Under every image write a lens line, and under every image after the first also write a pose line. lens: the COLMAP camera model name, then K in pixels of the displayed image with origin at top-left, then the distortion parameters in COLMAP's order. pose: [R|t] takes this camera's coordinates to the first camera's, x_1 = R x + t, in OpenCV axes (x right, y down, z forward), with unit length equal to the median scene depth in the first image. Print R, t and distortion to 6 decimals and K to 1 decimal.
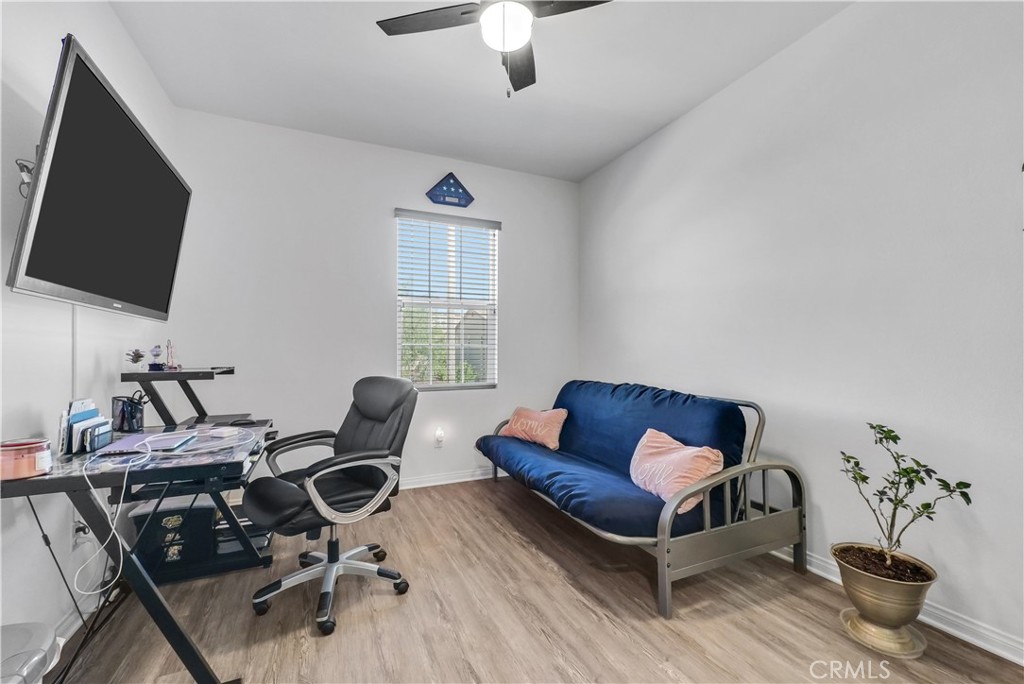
lens RADIAL K [[421.5, 0, 510.2], [0, 421.5, 346.7], [0, 0, 1]] dist [0.004956, -0.000478]
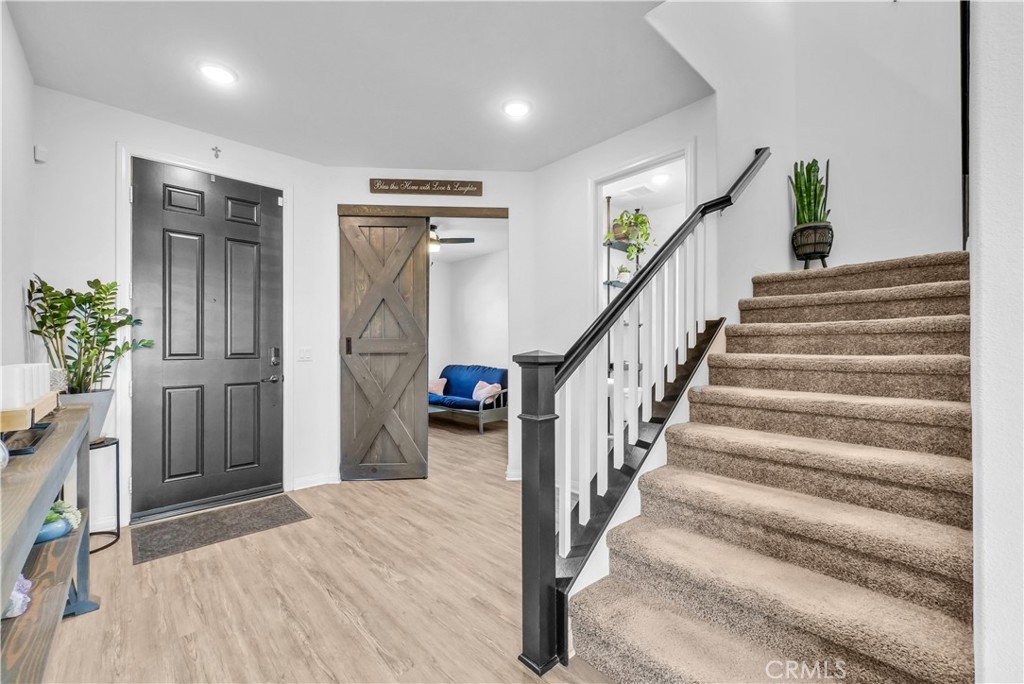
lens RADIAL K [[421.5, 0, 511.4], [0, 421.5, 346.2], [0, 0, 1]] dist [0.004956, -0.000478]
pose [[0.949827, 0.000632, 0.312774, -0.297656], [-0.003177, 0.999966, 0.007627, -0.040843], [-0.312759, -0.008238, 0.949797, -1.517786]]
